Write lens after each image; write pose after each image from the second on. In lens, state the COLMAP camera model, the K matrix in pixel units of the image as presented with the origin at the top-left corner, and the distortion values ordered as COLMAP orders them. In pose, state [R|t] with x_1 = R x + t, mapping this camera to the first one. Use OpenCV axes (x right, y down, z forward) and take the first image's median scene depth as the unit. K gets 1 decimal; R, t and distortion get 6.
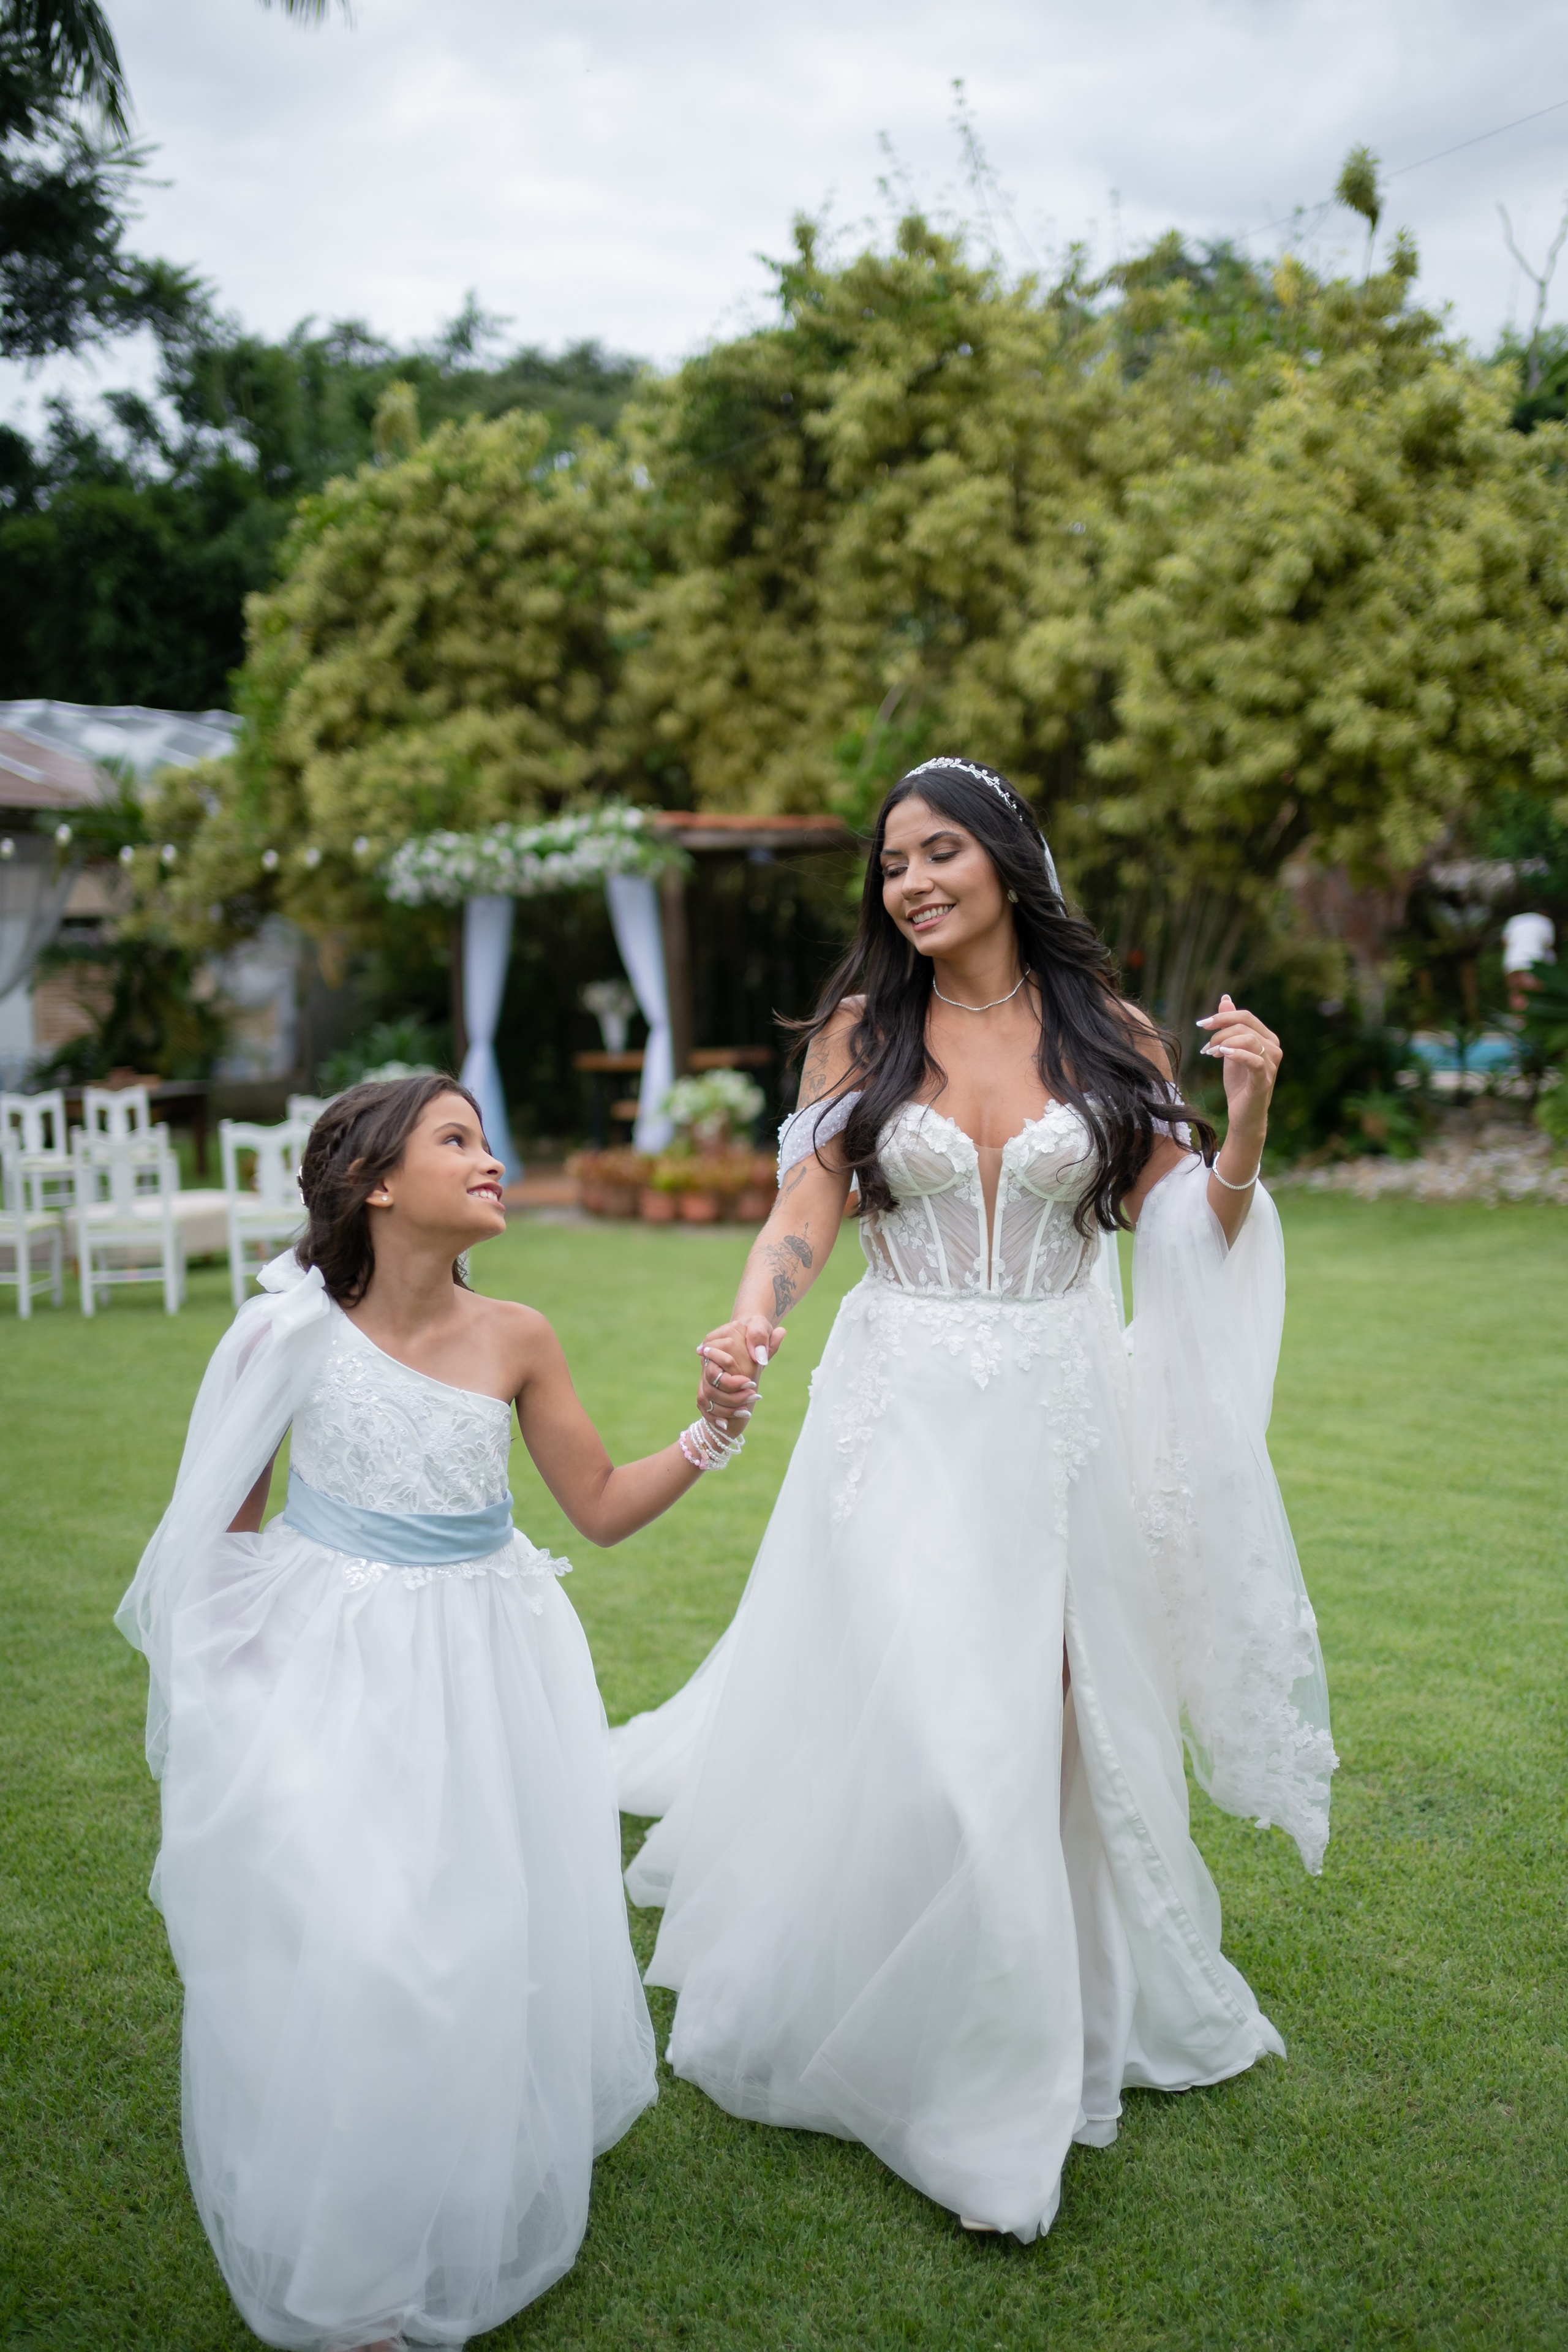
lens RADIAL K [[2332.0, 0, 784.0], [0, 2332.0, 1176.0], [0, 0, 1]] dist [-0.002719, 0.002234]
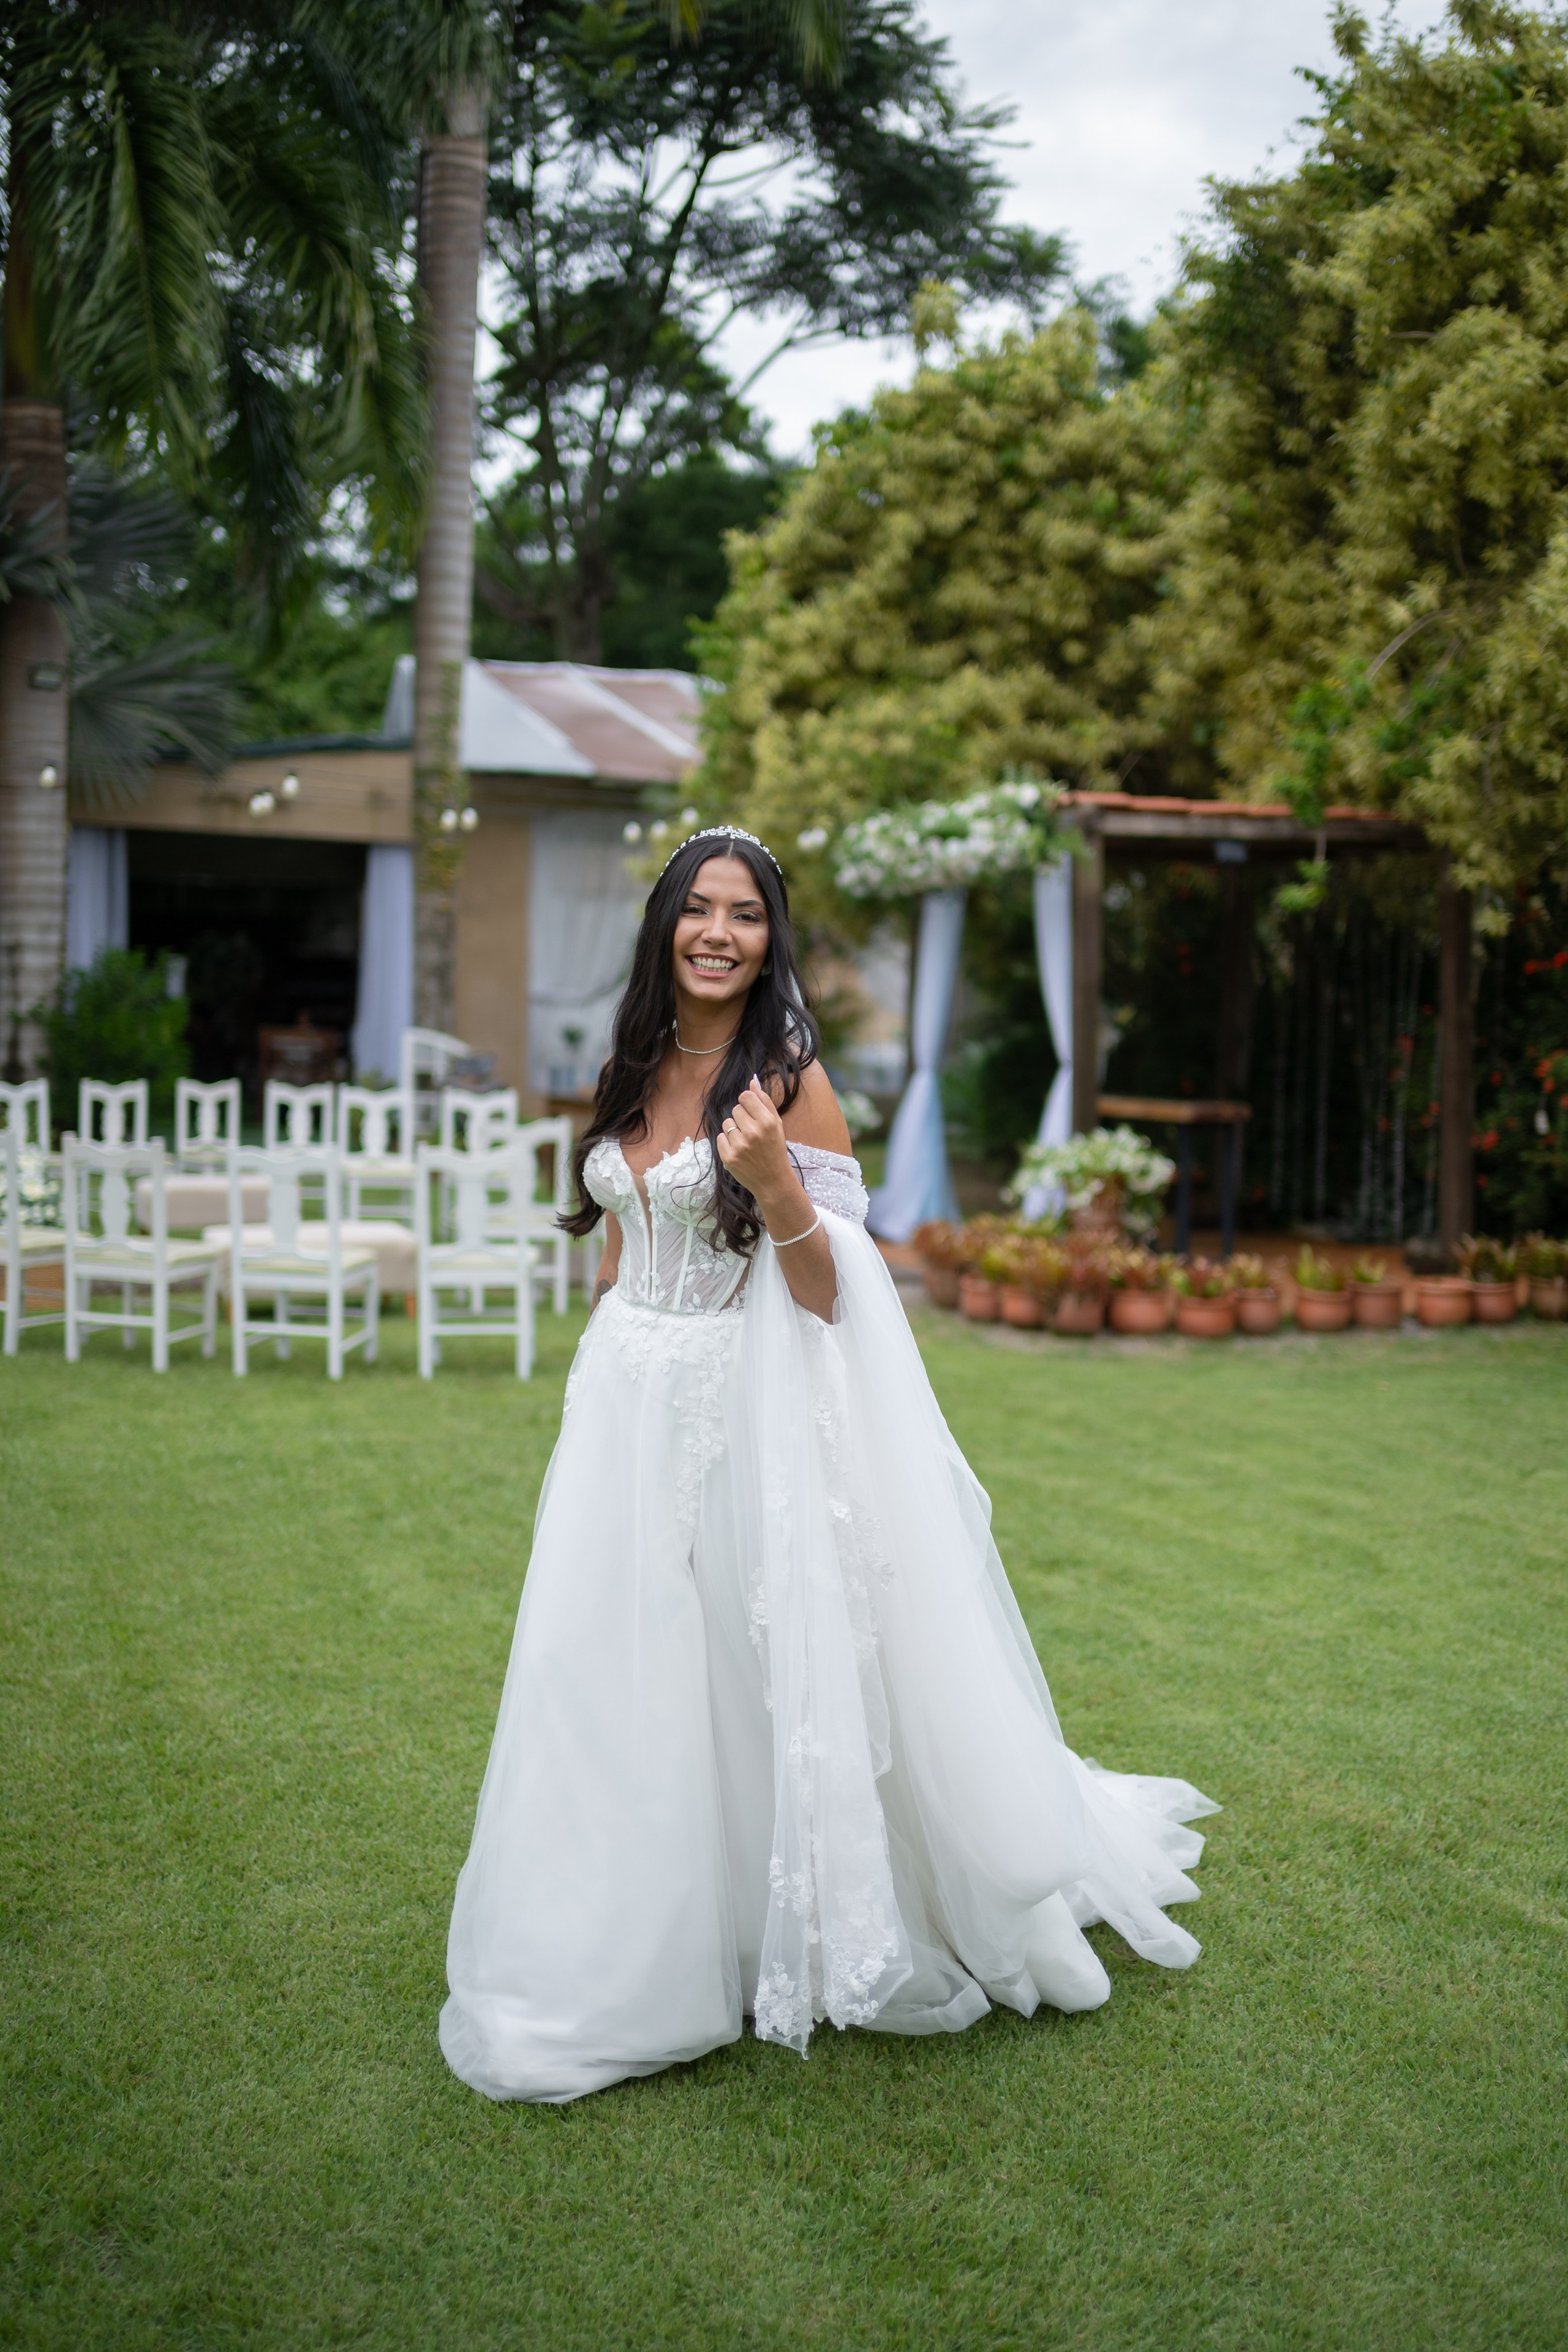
lens RADIAL K [[2400.2, 0, 823.0], [0, 2400.2, 1138.4], [0, 0, 1]] dist [-0.006448, 0.026878]
pose [[0.915896, 0.084337, -0.392455, 0.177246], [-0.094803, 0.995469, -0.007325, -0.024238], [0.390060, 0.043915, 0.919742, 0.220012]]
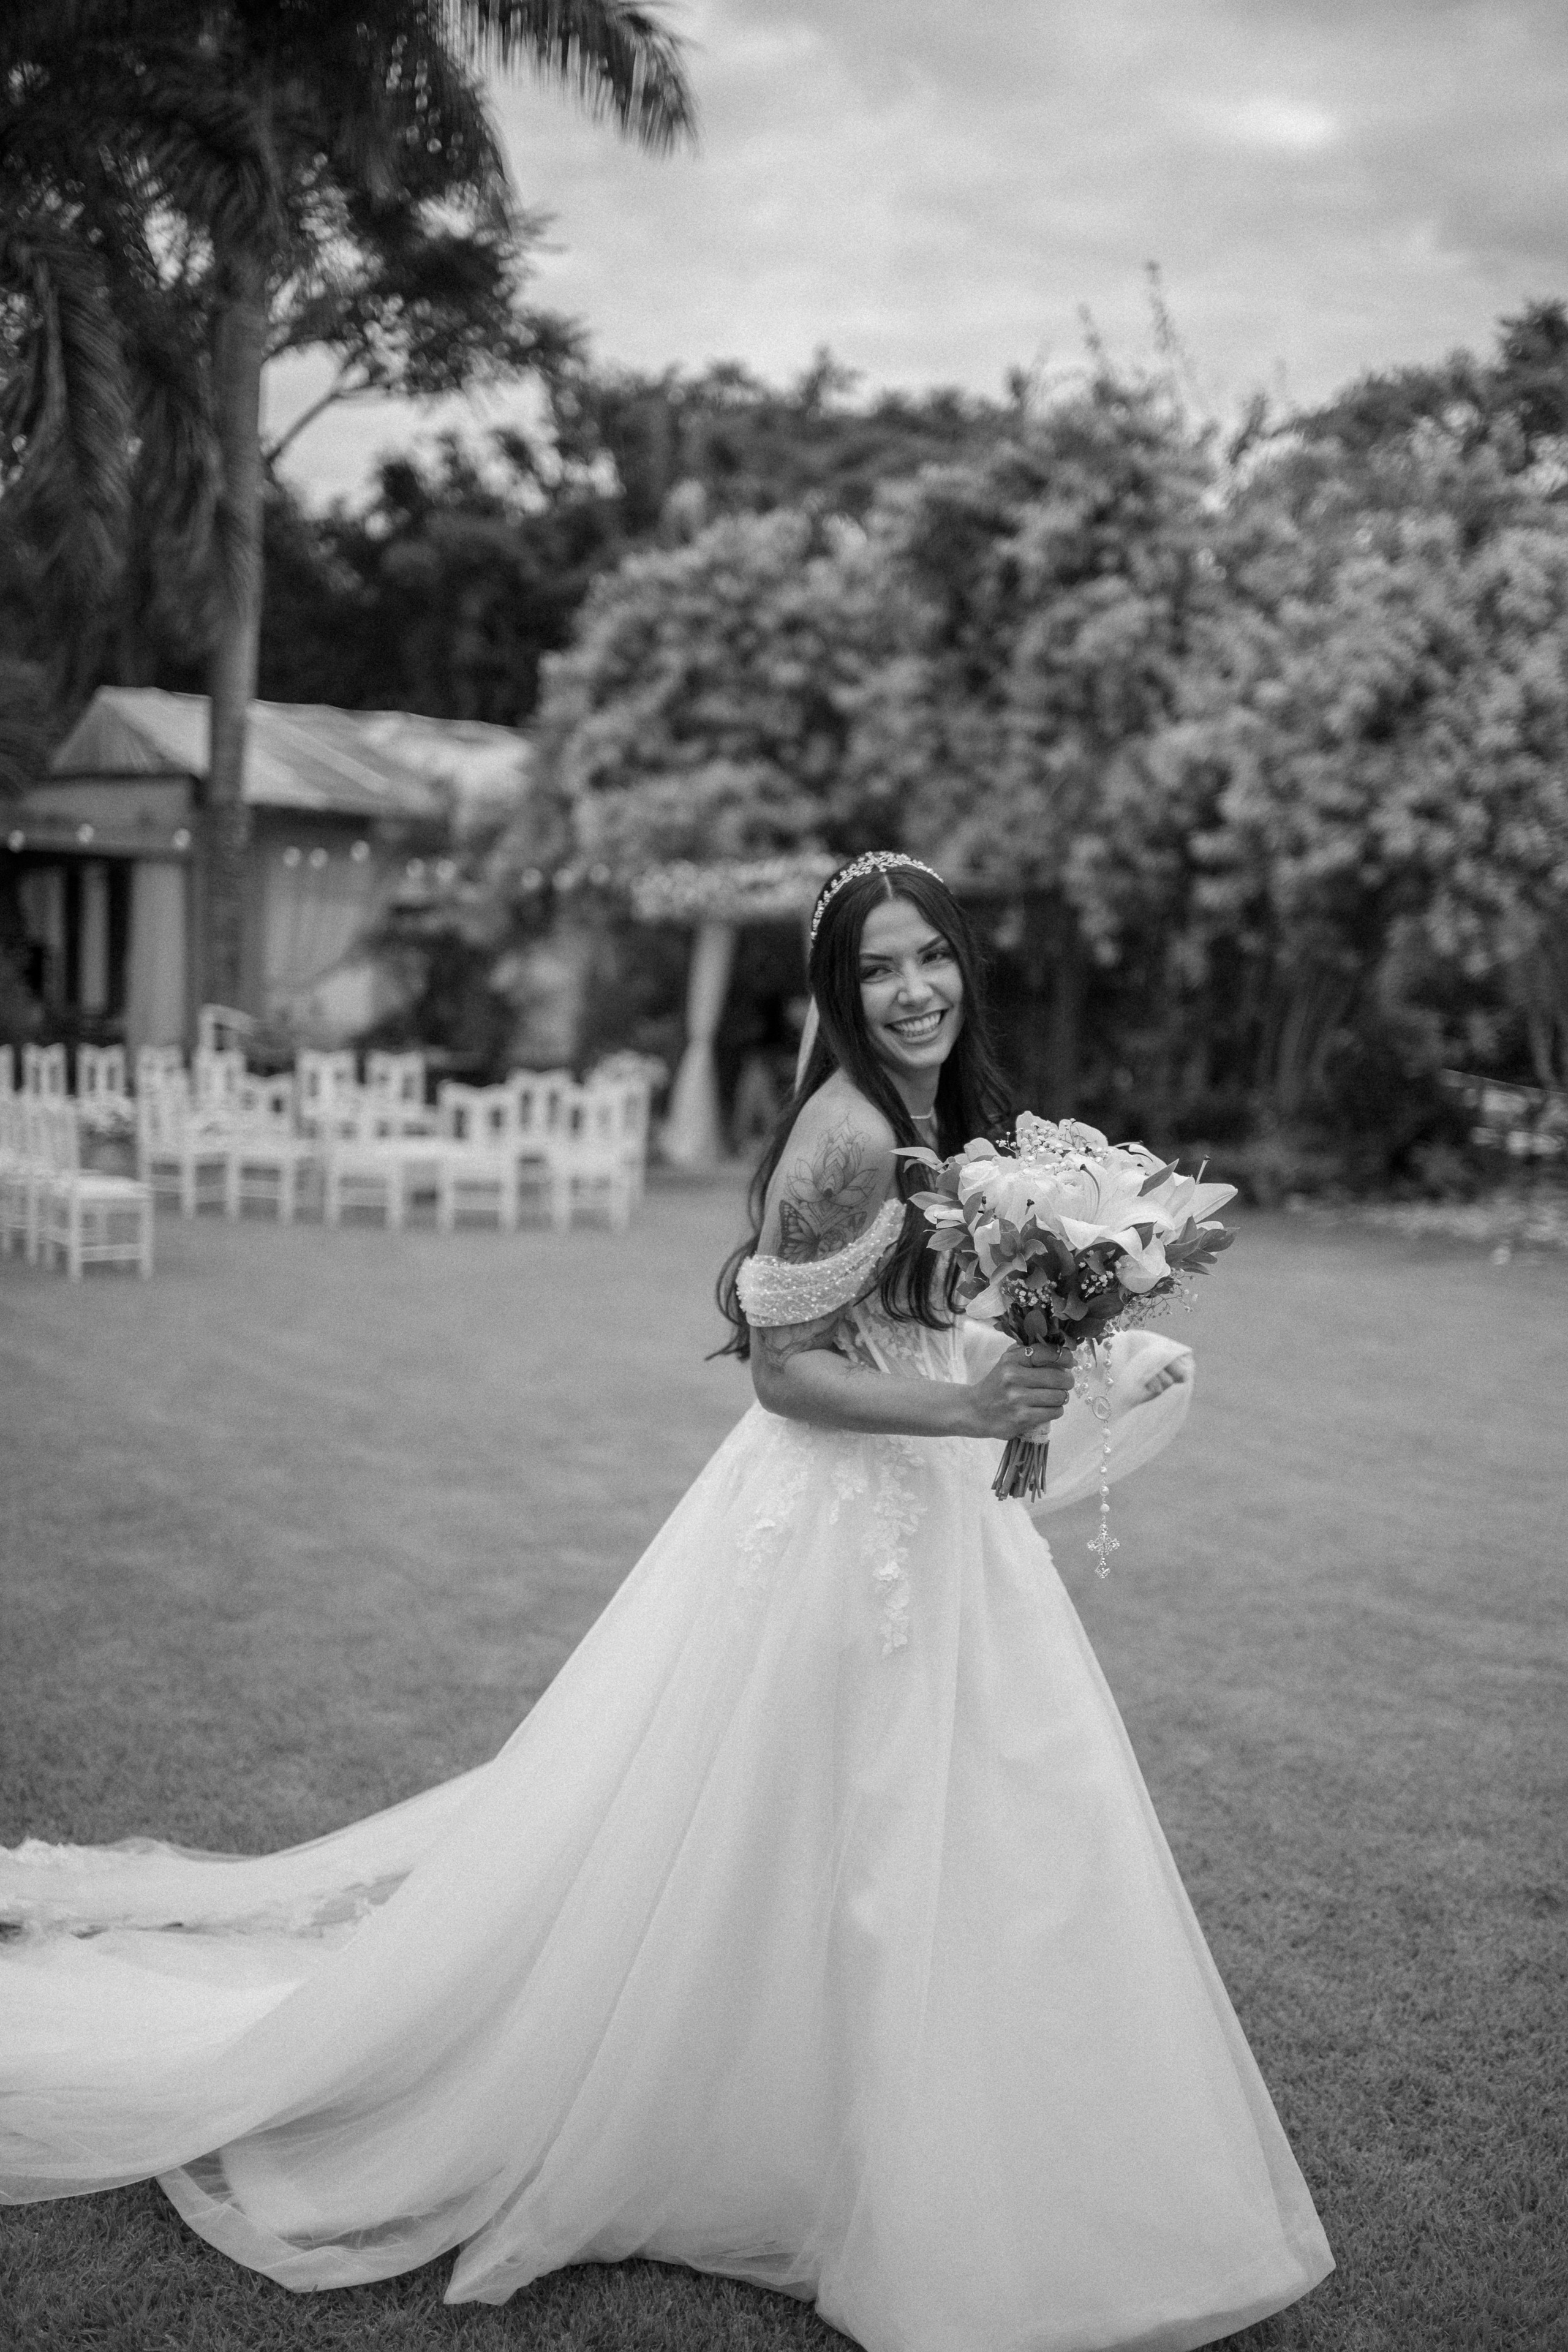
lens RADIAL K [[2332.0, 0, 784.0], [0, 2332.0, 1176.0], [0, 0, 1]] dist [-0.002719, 0.002234]
pose [[0.985666, 0.086573, -0.144801, 0.092750], [-0.087489, 0.996165, 0.000043, 0.007095], [0.144249, 0.012626, 0.989461, -0.174990]]
